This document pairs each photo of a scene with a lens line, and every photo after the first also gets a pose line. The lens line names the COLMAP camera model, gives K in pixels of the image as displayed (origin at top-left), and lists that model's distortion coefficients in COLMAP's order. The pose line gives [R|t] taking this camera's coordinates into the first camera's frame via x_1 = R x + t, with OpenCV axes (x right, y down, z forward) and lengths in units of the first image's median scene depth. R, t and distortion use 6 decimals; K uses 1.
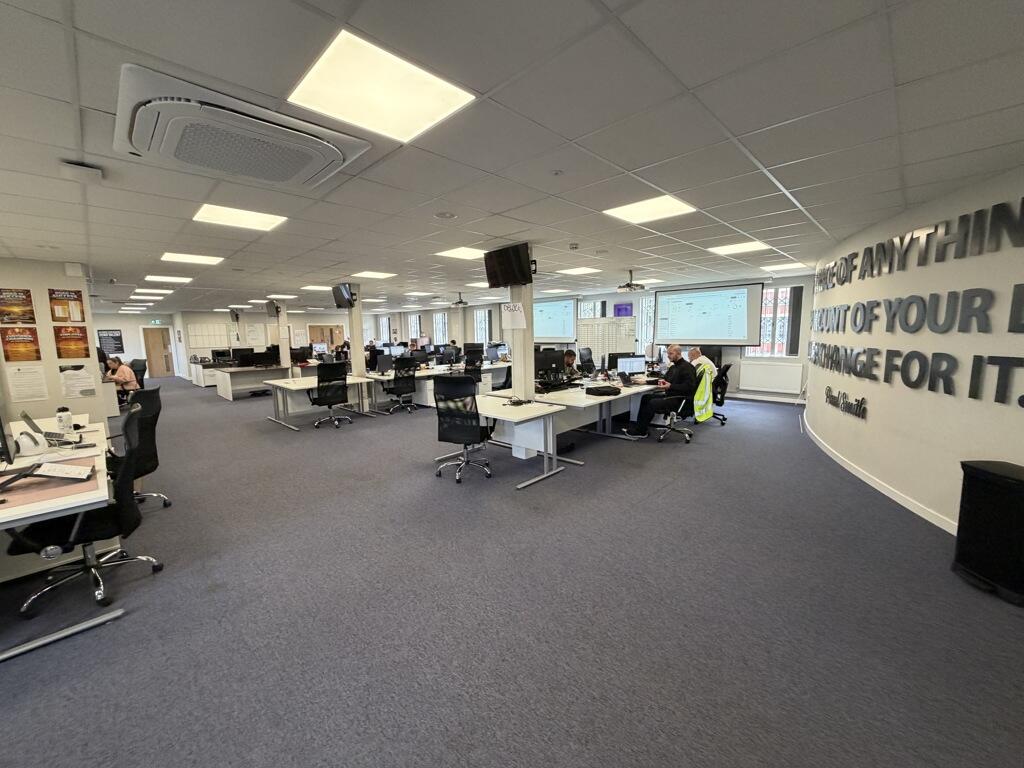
lens RADIAL K [[406.8, 0, 510.9], [0, 406.8, 384.7], [0, 0, 1]] dist [-0.000801, 0.000163]
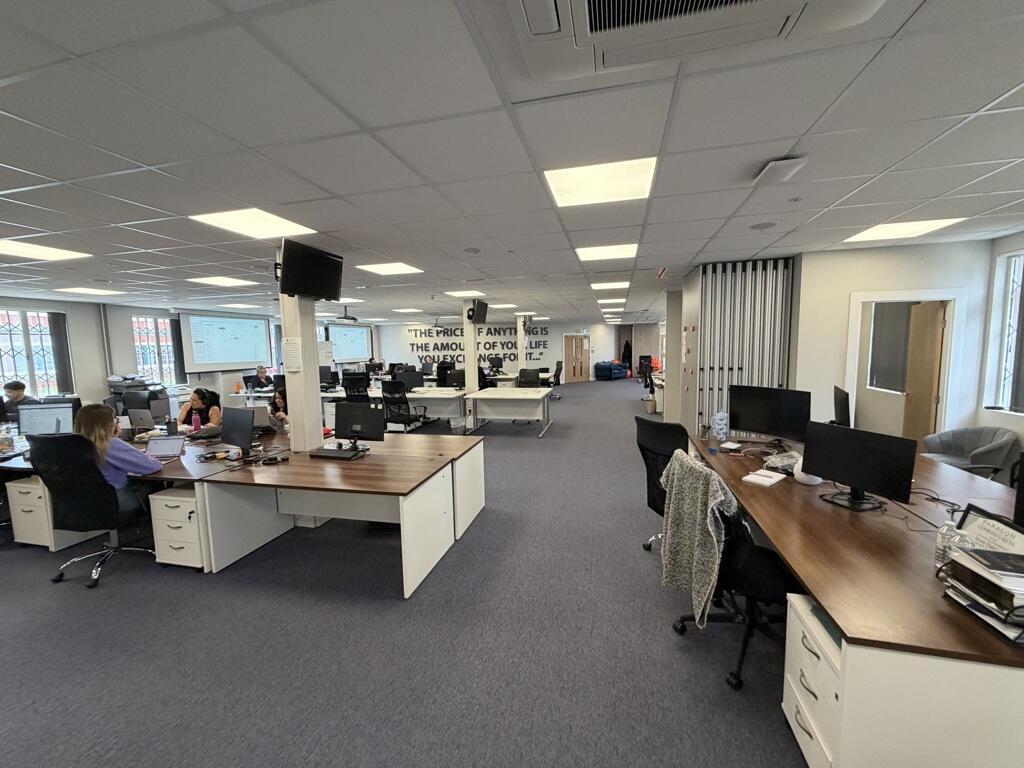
lens RADIAL K [[406.8, 0, 510.9], [0, 406.8, 384.7], [0, 0, 1]] dist [-0.000801, 0.000163]
pose [[-0.495790, -0.052568, 0.866850, -1.485598], [0.142904, 0.979621, 0.141140, -0.187159], [-0.856604, 0.193853, -0.478174, 1.595814]]
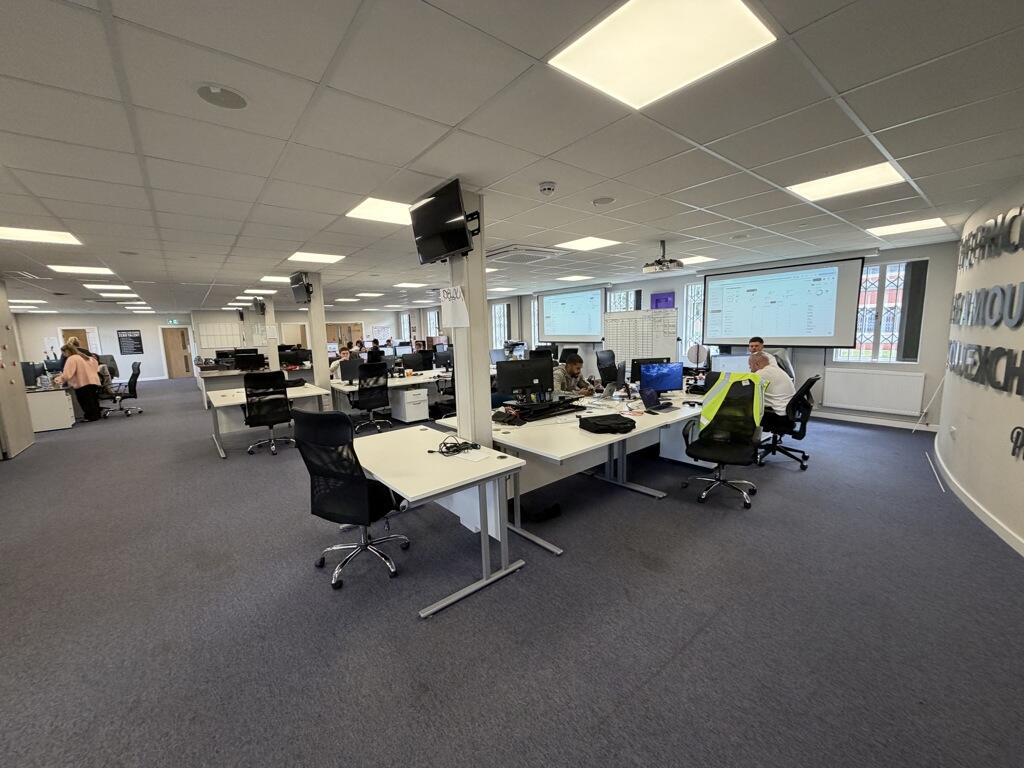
lens RADIAL K [[406.7, 0, 508.6], [0, 406.7, 385.6], [0, 0, 1]] dist [0.000217, -0.000246]
pose [[0.992667, 0.008365, -0.120587, 0.112756], [-0.006958, 0.999903, 0.012087, -0.038136], [0.120677, -0.011159, 0.992629, 0.262549]]
